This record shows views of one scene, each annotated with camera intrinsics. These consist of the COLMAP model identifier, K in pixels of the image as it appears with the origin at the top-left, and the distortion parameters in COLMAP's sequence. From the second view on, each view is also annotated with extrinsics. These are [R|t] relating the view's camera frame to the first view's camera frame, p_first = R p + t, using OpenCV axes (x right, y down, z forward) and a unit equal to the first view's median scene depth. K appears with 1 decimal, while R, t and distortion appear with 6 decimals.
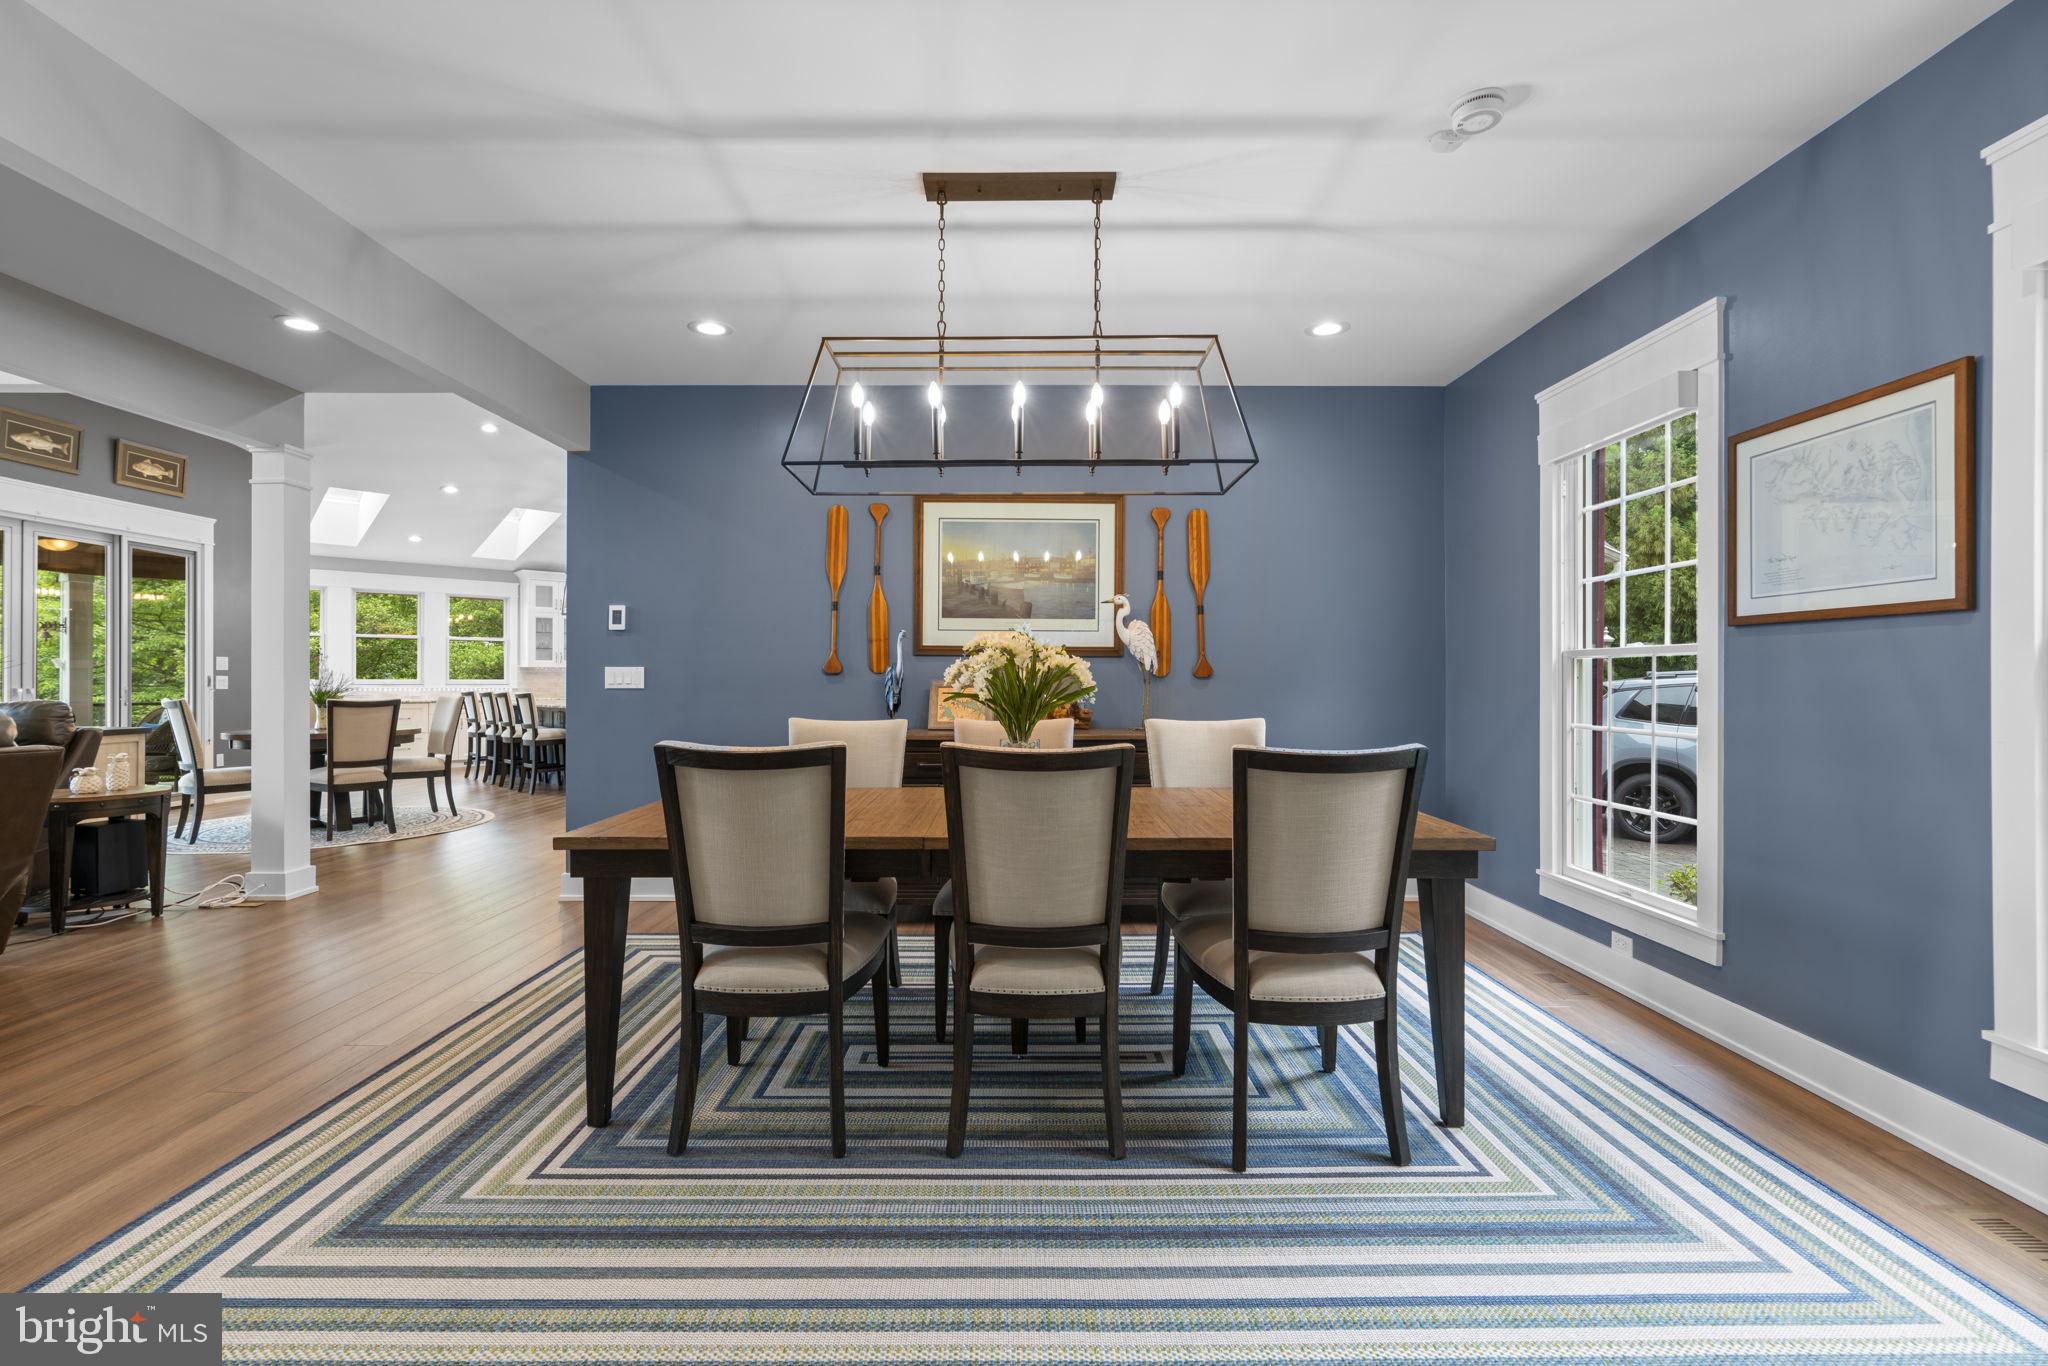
lens RADIAL K [[916.5, 0, 1013.0], [0, 916.5, 680.2], [0, 0, 1]] dist [-0.008224, 0.002788]
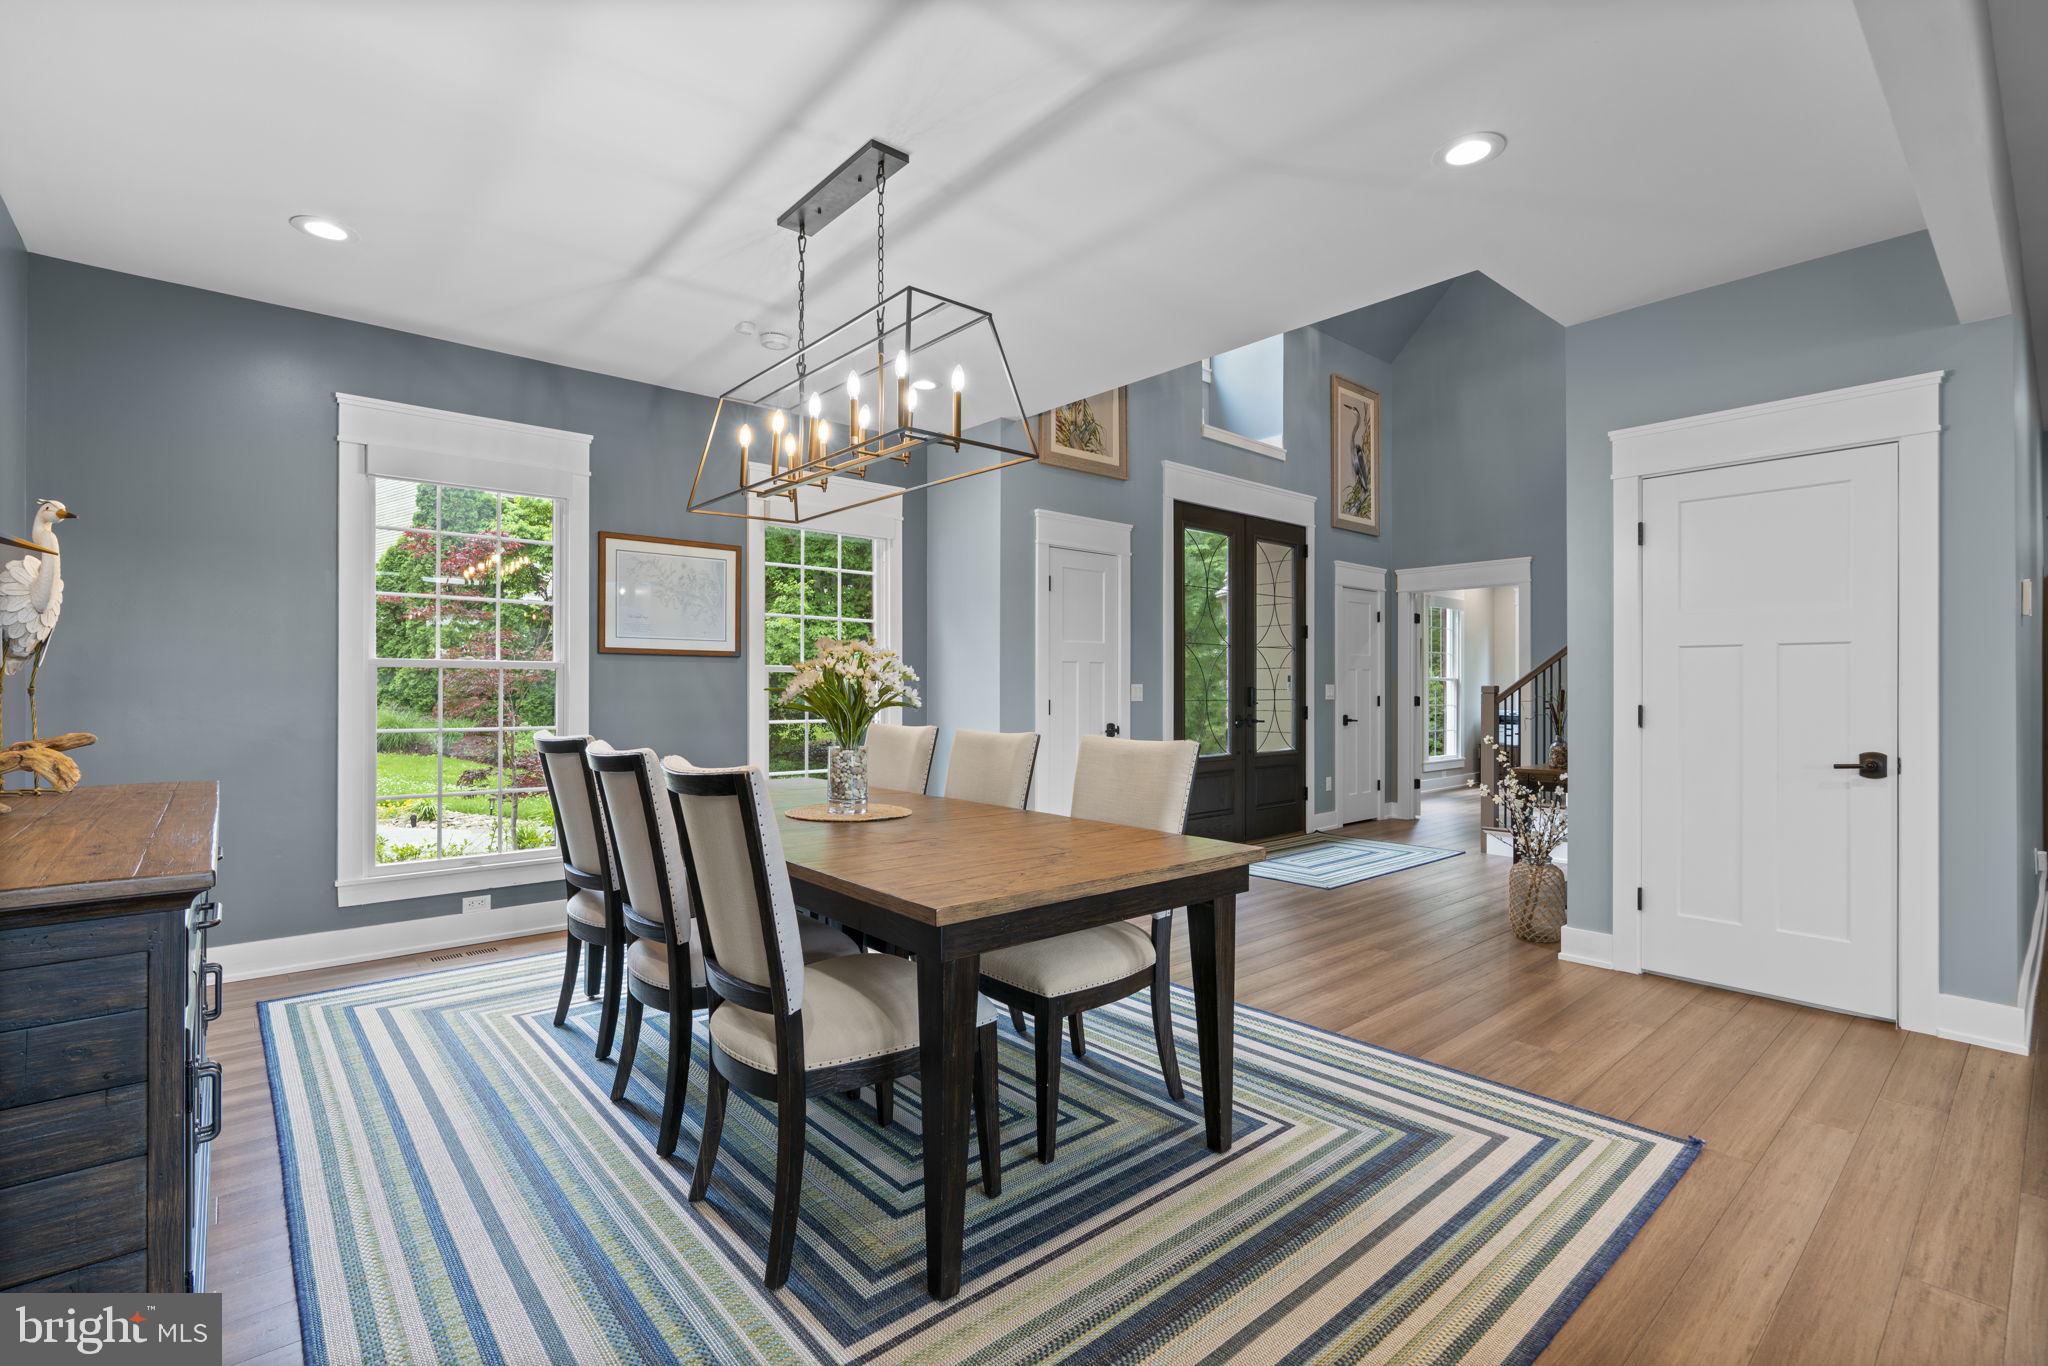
lens RADIAL K [[916.5, 0, 1023.6], [0, 916.5, 688.4], [0, 0, 1]] dist [-0.008224, 0.002788]
pose [[-0.658234, -0.002399, 0.752810, -0.998510], [-0.002820, 0.999996, 0.000722, -0.002270], [-0.752808, -0.001648, -0.658238, 1.716944]]
